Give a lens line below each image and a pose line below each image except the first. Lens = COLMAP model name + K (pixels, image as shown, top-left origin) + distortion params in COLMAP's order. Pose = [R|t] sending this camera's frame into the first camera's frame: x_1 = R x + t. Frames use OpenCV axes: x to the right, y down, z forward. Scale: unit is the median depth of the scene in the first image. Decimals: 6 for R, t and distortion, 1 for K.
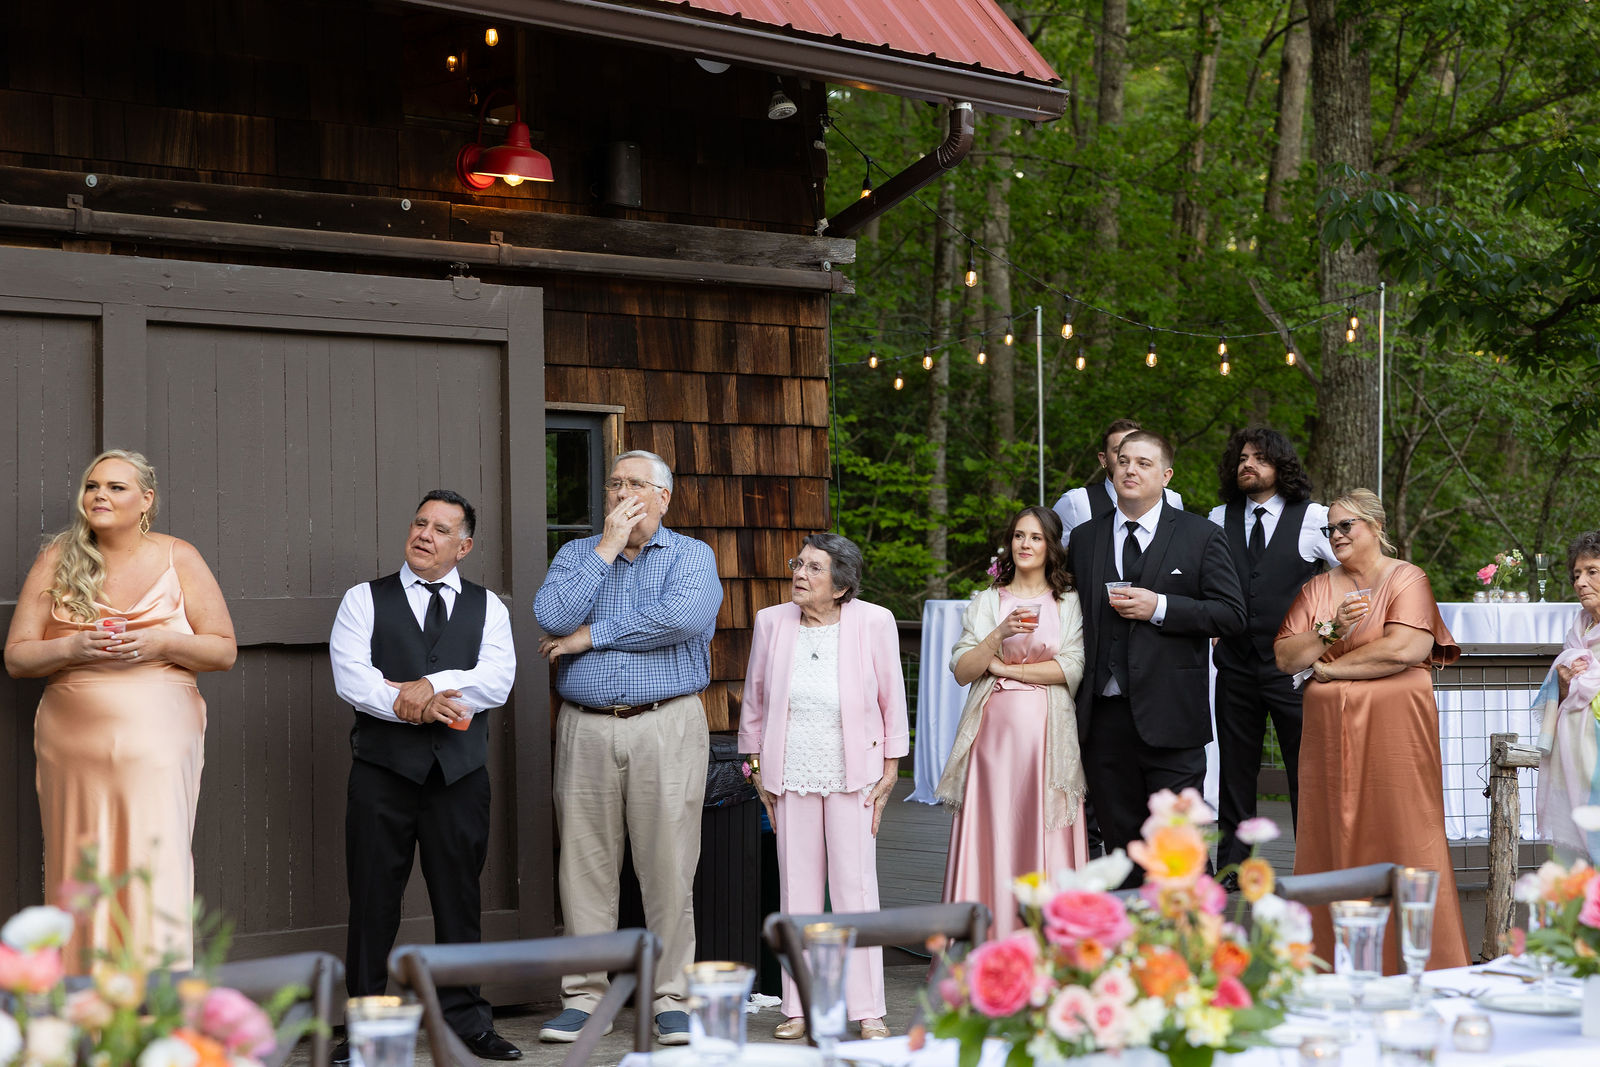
lens RADIAL K [[3157.8, 0, 801.0], [0, 3157.8, 536.4], [0, 0, 1]] dist [-0.002057, 0.242262]
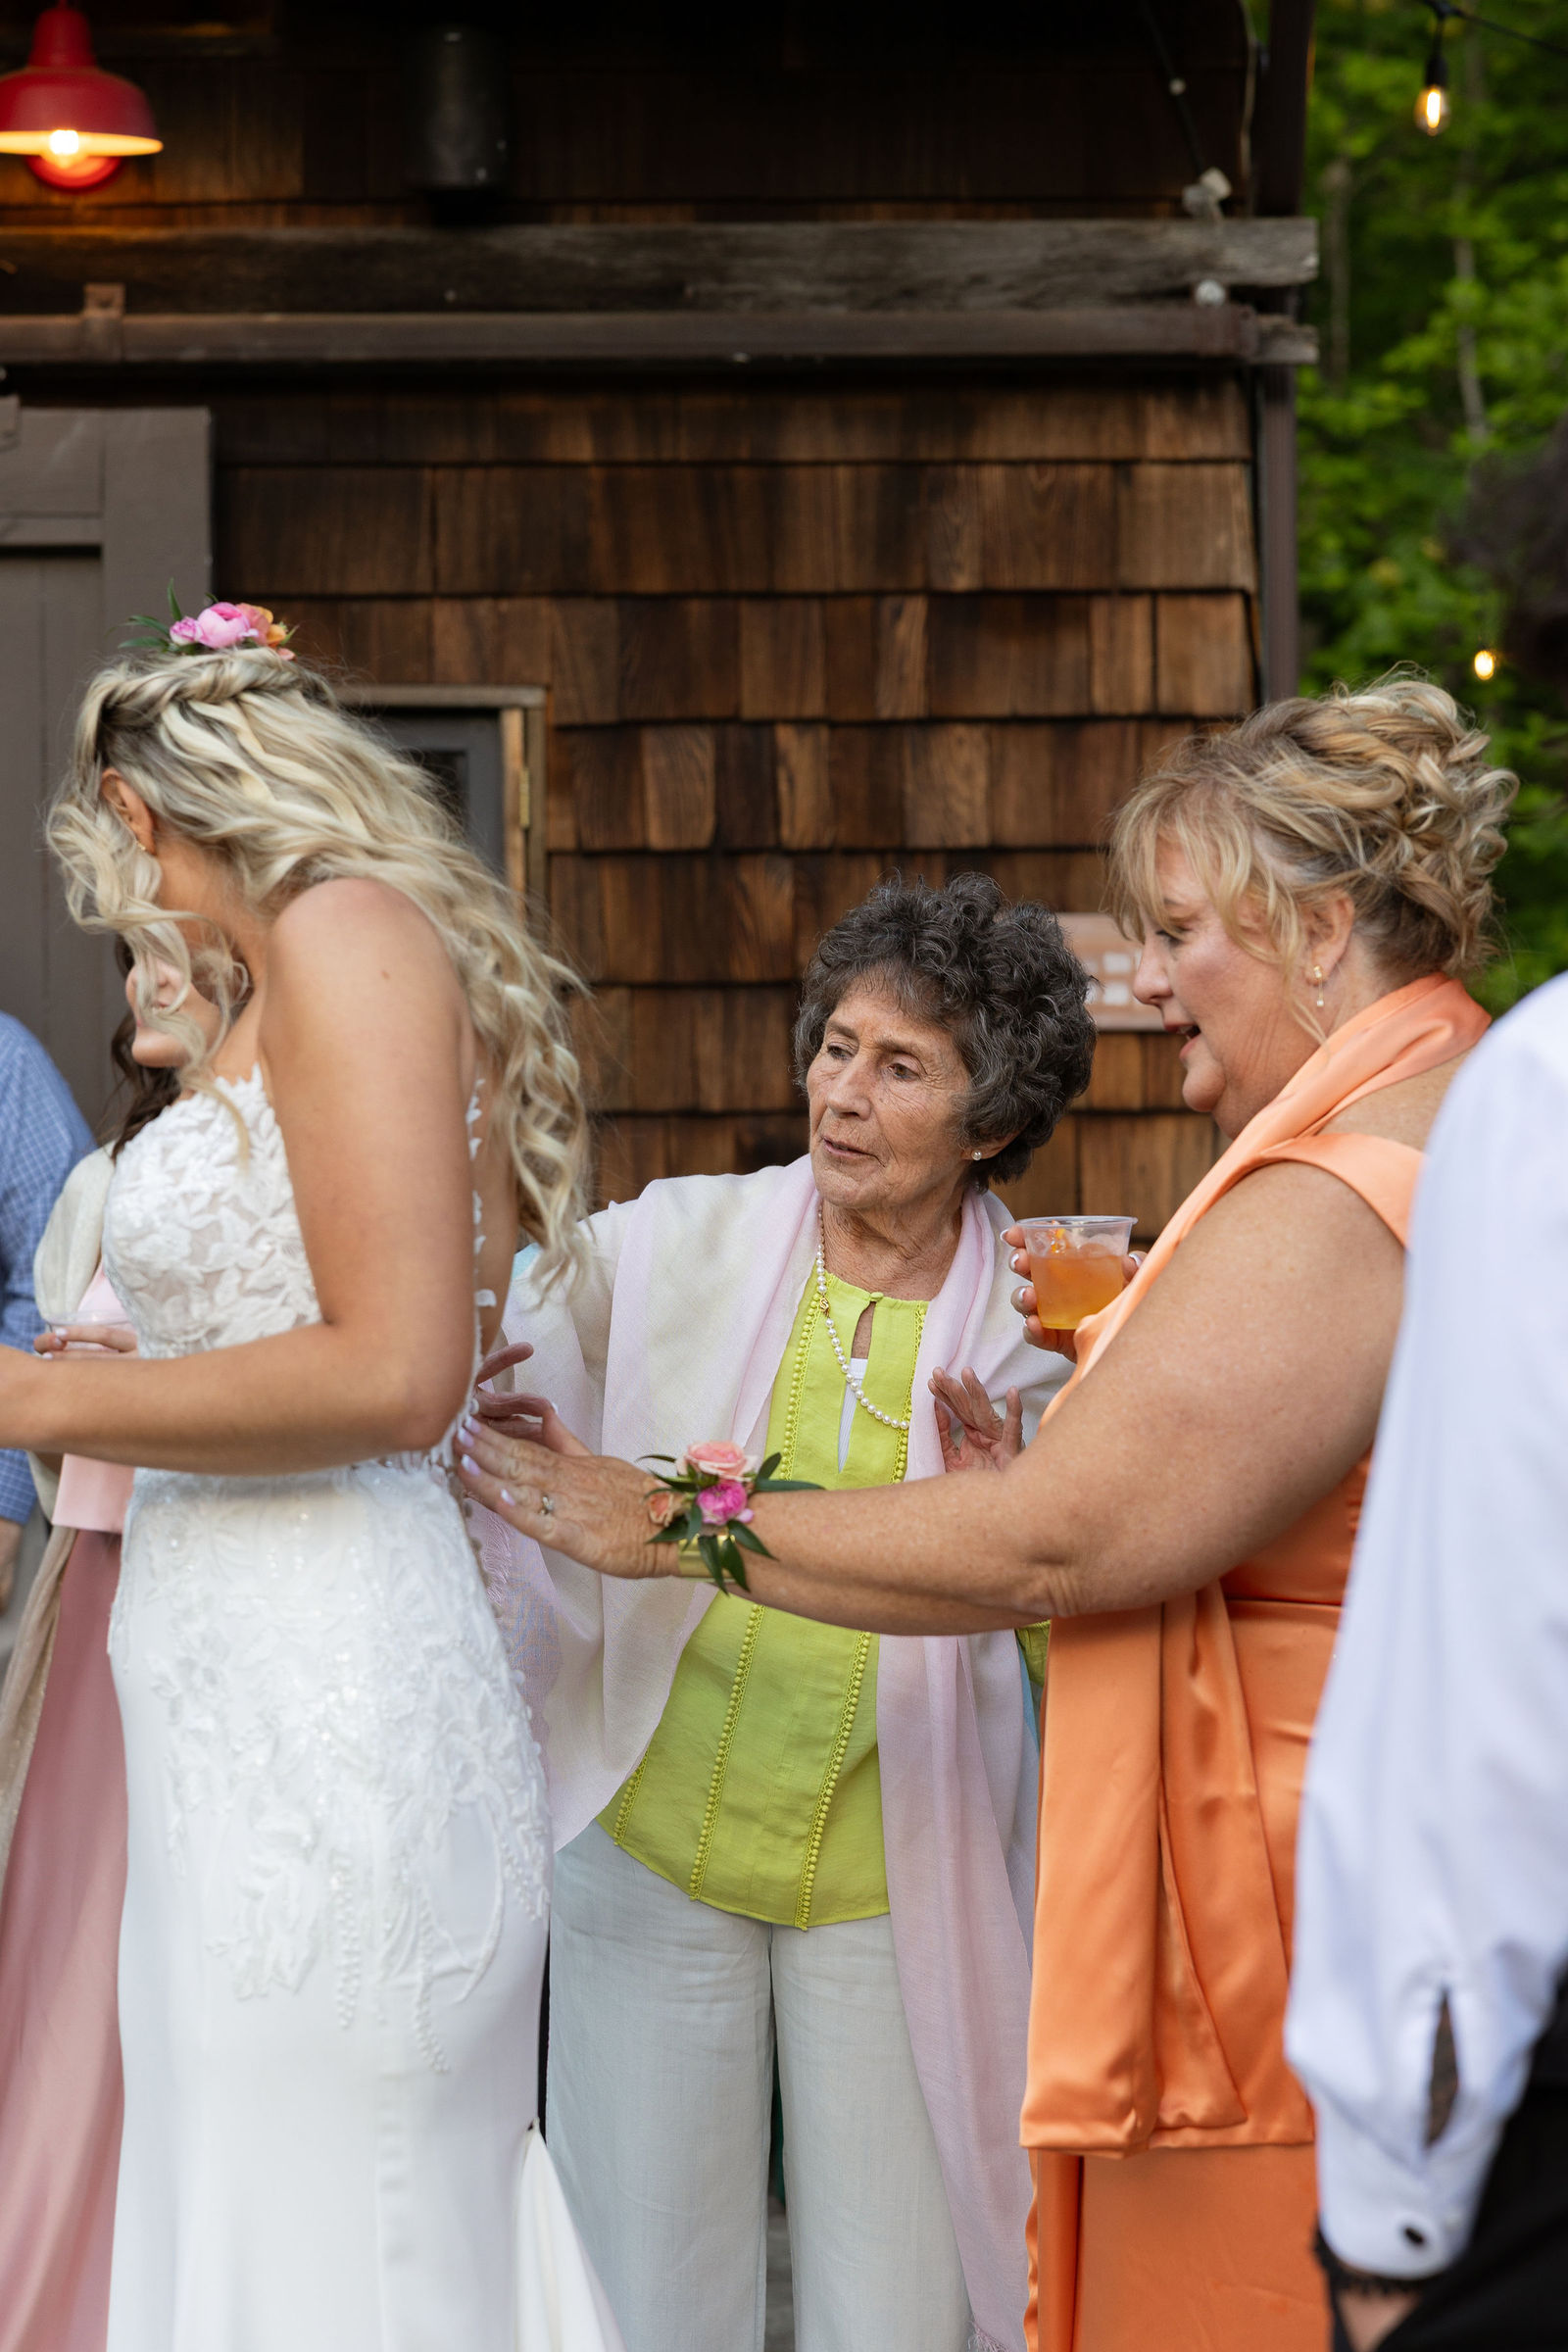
lens RADIAL K [[4521.4, 0, 749.8], [0, 4521.4, 1132.3], [0, 0, 1]] dist [0.028045, 0.161435]
pose [[0.732018, -0.006189, -0.681257, 0.361682], [0.010928, 0.999937, 0.002659, 0.014734], [0.681198, -0.009391, 0.732039, 0.593635]]
